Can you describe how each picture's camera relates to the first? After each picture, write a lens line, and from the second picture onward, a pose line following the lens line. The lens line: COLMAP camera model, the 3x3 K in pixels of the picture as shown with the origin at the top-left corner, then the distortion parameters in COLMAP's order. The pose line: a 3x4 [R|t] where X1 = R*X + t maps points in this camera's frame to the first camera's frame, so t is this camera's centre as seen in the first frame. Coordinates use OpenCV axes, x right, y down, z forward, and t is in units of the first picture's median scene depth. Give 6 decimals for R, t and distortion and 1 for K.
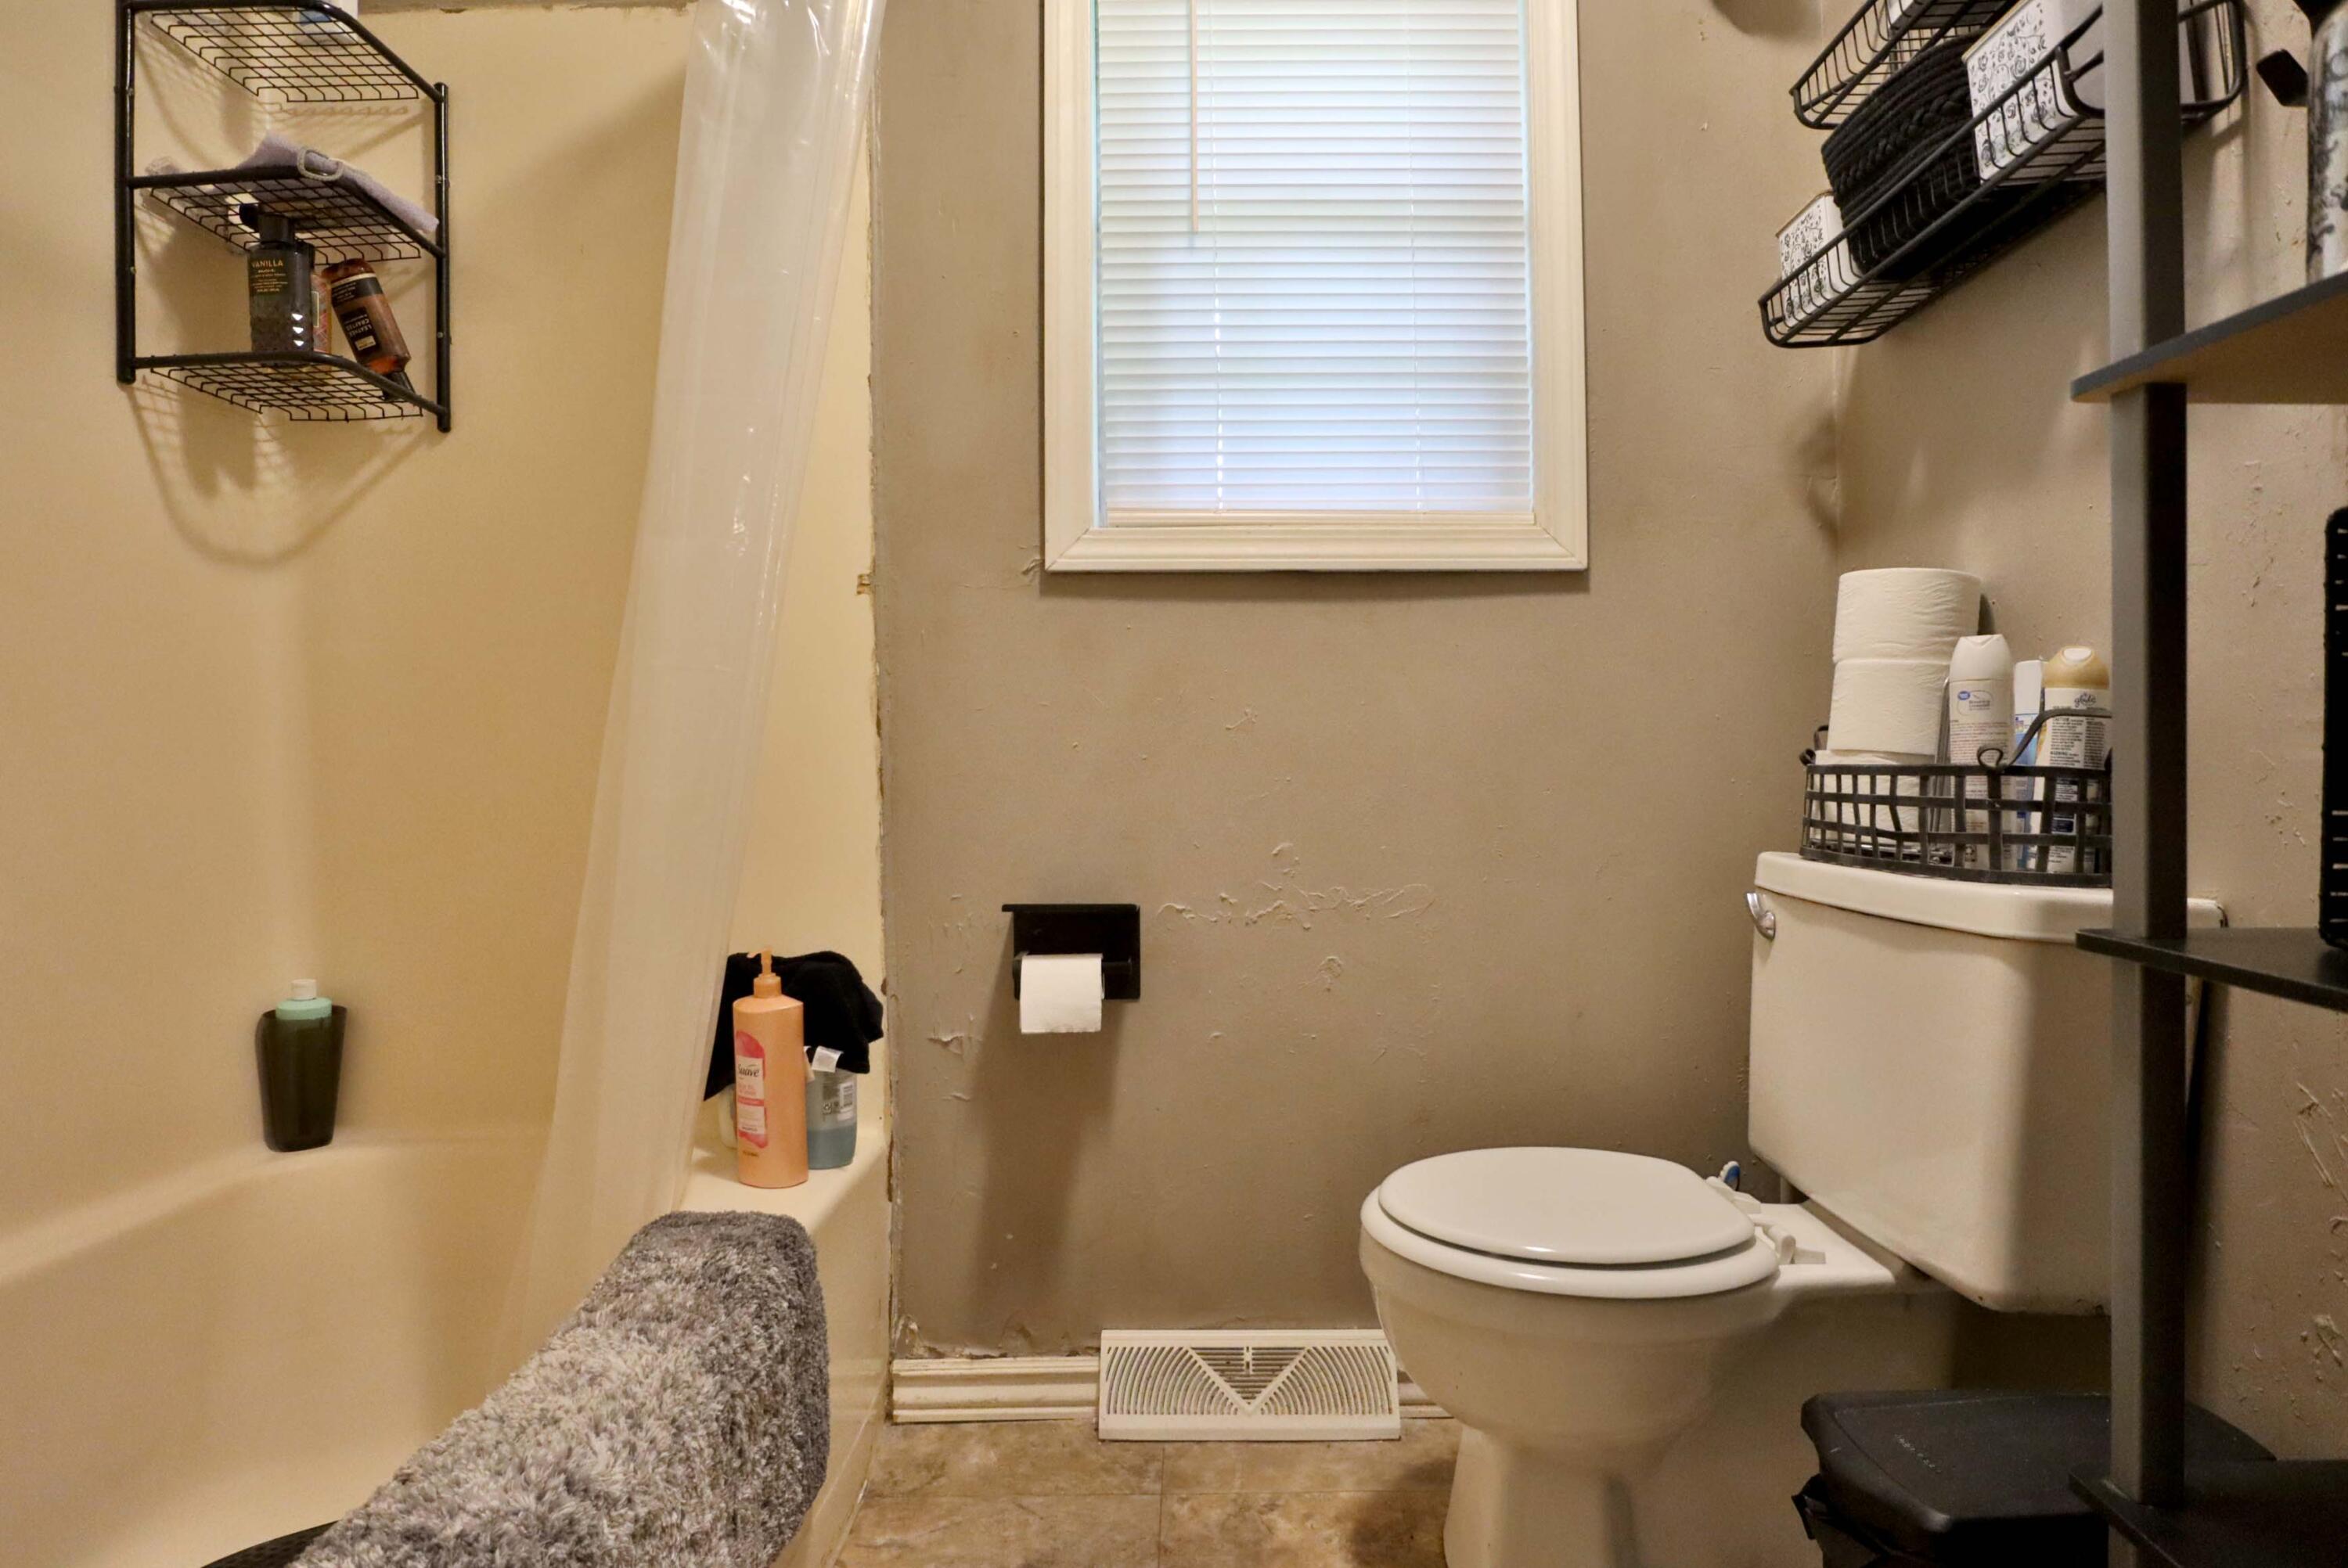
lens RADIAL K [[1323.3, 0, 1177.8], [0, 1323.3, 777.4], [0, 0, 1]] dist [-0.049104, 0.022465]
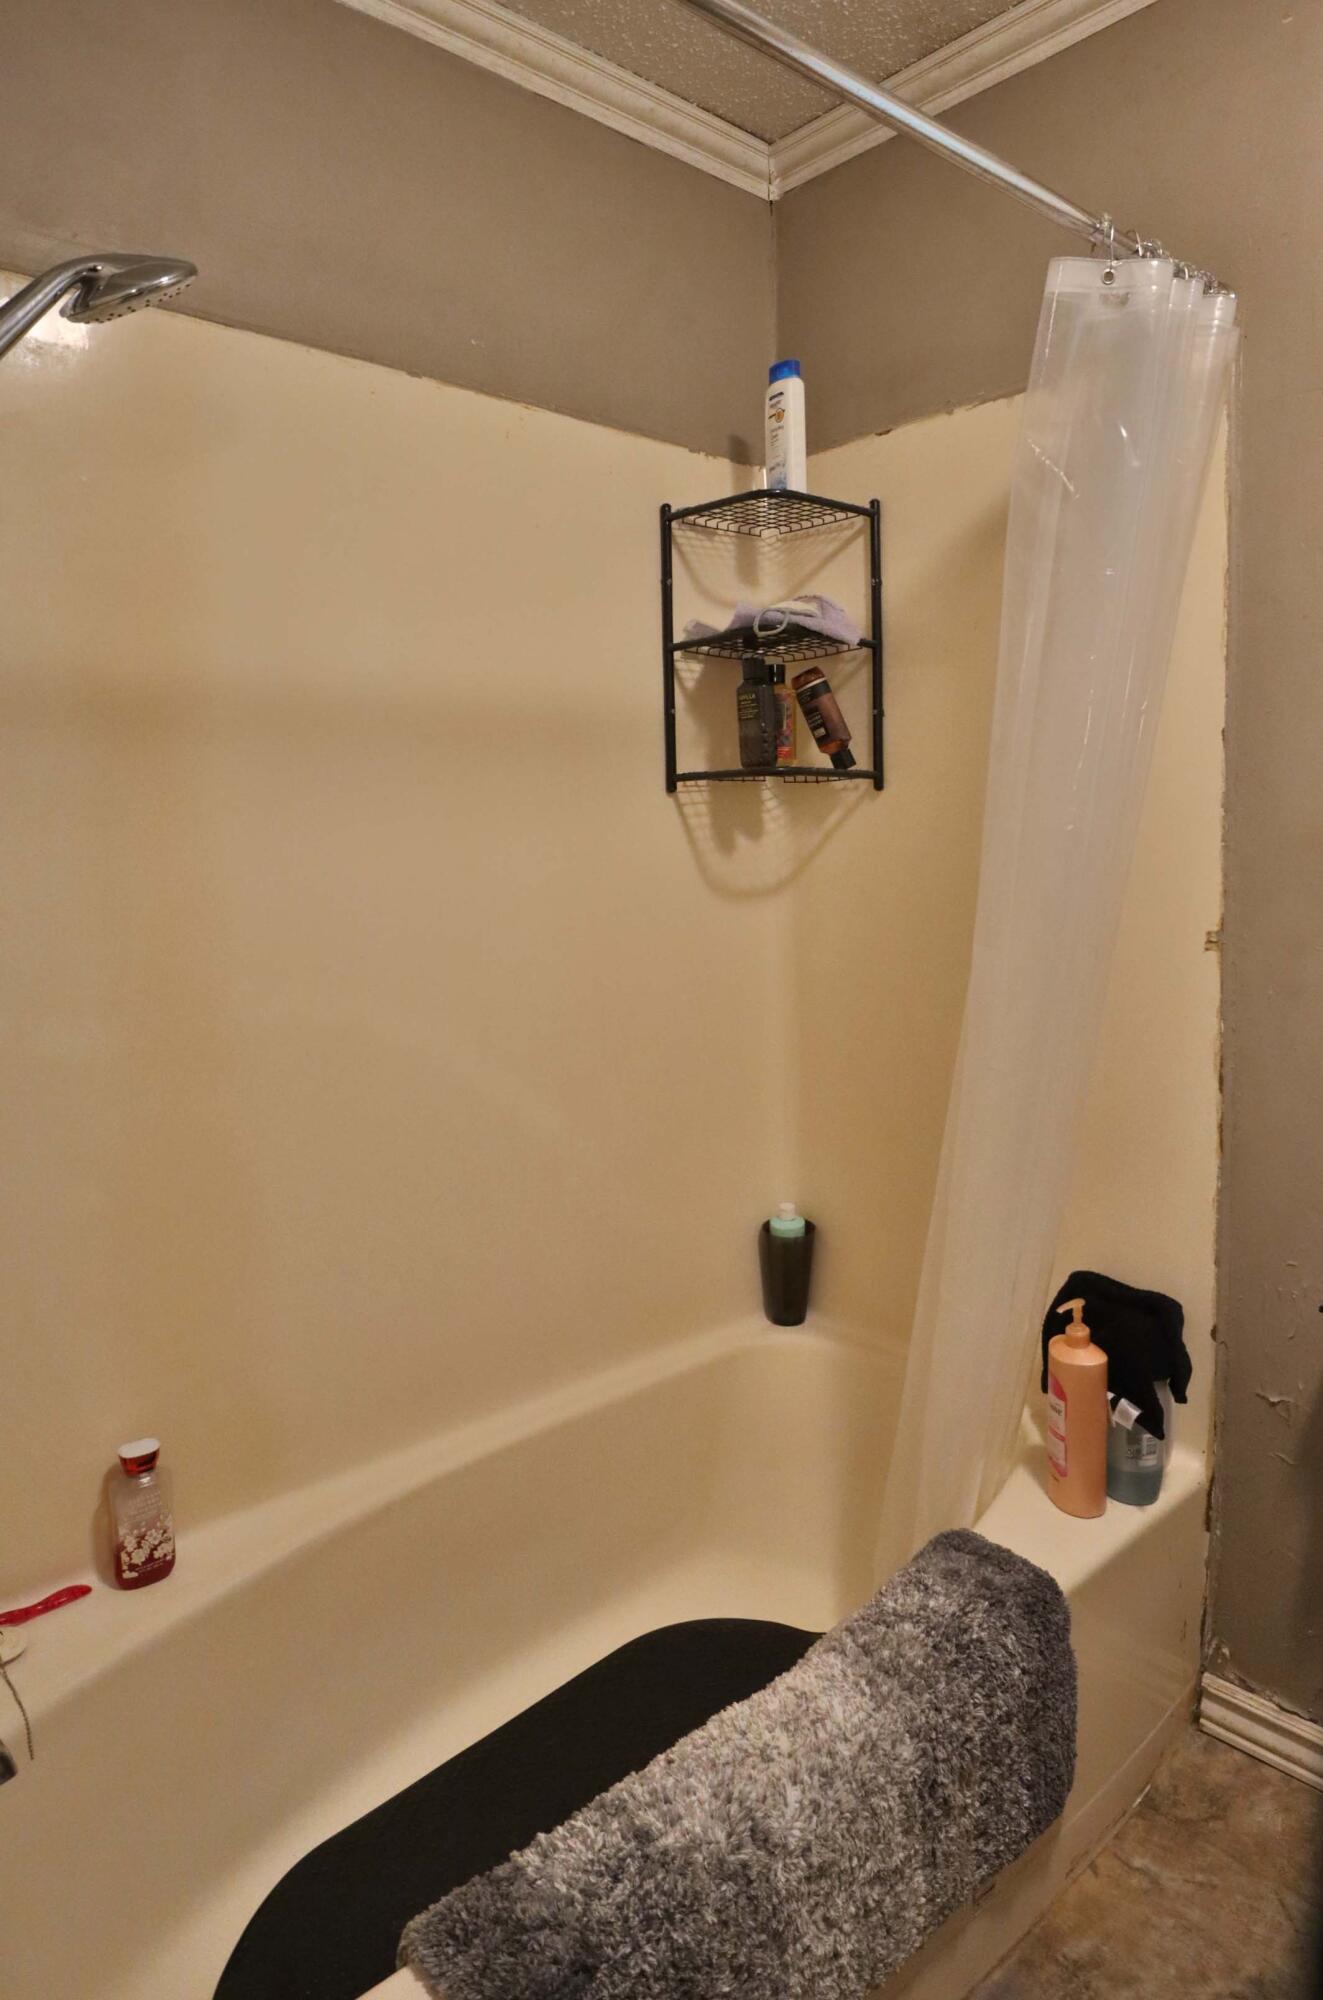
lens RADIAL K [[1194.5, 0, 668.7], [0, 1194.5, 997.5], [0, 0, 1]] dist [-0.041762, 0.016458]
pose [[0.692749, 0.068939, -0.717876, 0.137066], [0.004065, 0.995031, 0.099478, -0.210776], [0.721167, -0.071832, 0.689027, 0.079956]]
